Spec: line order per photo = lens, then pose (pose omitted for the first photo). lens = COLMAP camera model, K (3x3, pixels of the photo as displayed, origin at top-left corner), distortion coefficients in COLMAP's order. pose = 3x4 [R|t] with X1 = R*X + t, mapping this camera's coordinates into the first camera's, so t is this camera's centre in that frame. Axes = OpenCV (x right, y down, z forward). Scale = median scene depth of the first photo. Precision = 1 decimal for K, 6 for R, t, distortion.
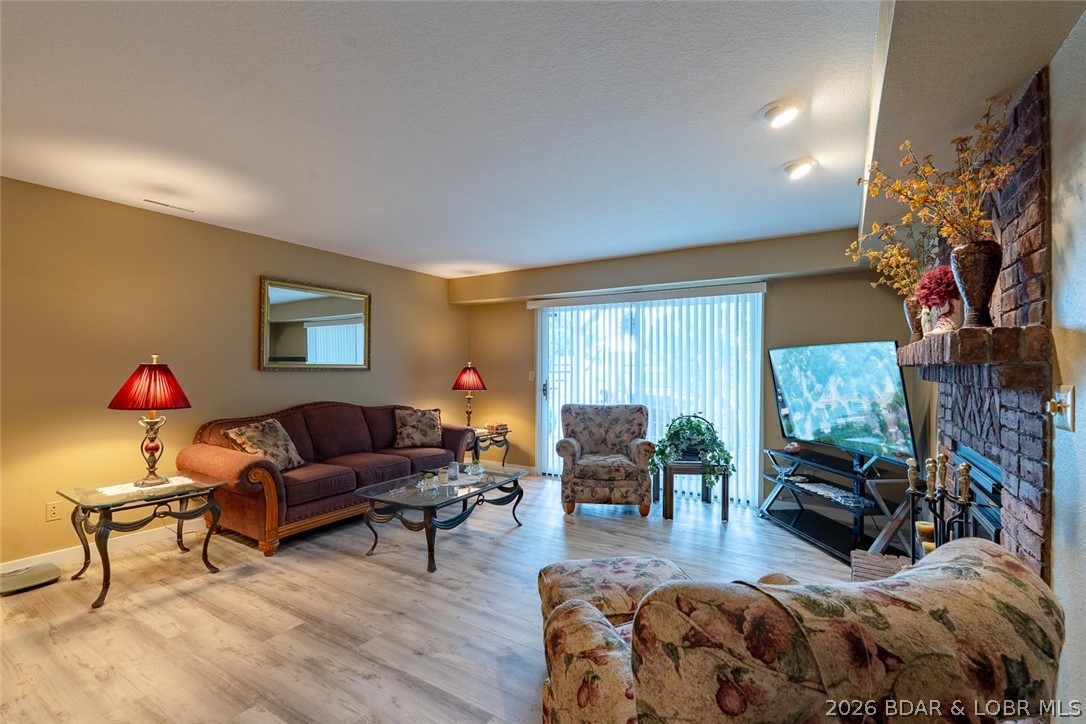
lens RADIAL K [[483.2, 0, 545.3], [0, 483.2, 362.3], [0, 0, 1]] dist [-0.001040, -0.000183]
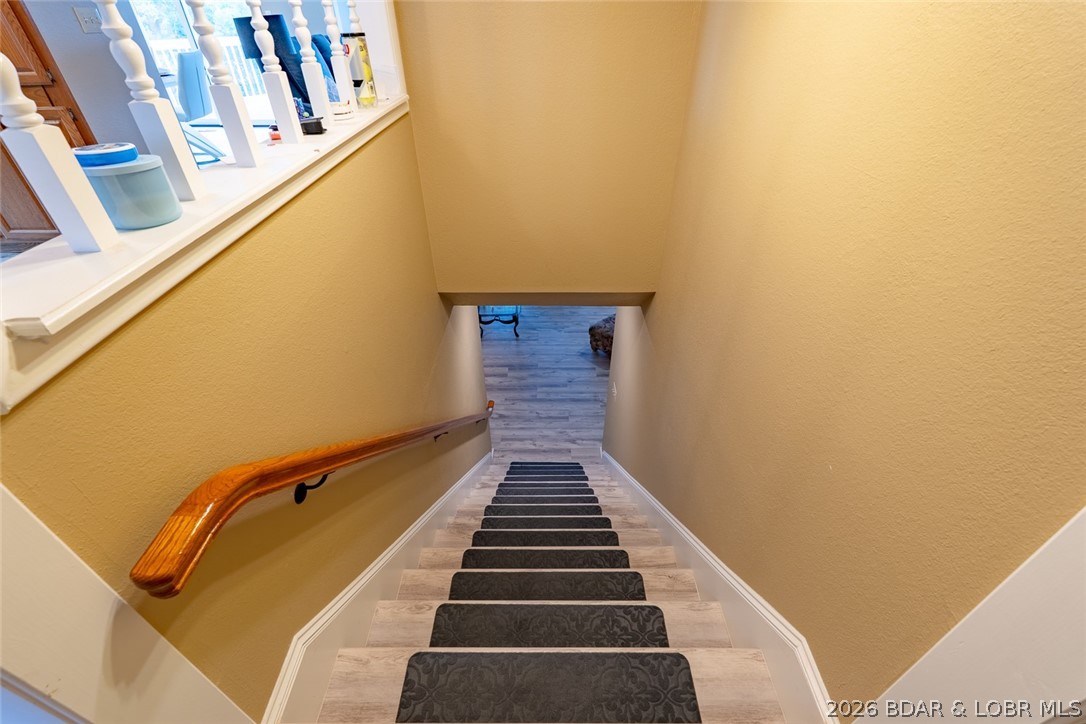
lens RADIAL K [[483.2, 0, 544.3], [0, 483.2, 363.8], [0, 0, 1]] dist [-0.001040, -0.000183]
pose [[0.851619, -0.320428, 0.414815, -1.147006], [0.008226, 0.799460, 0.600663, -0.887562], [-0.524097, -0.508123, 0.683471, -0.768047]]
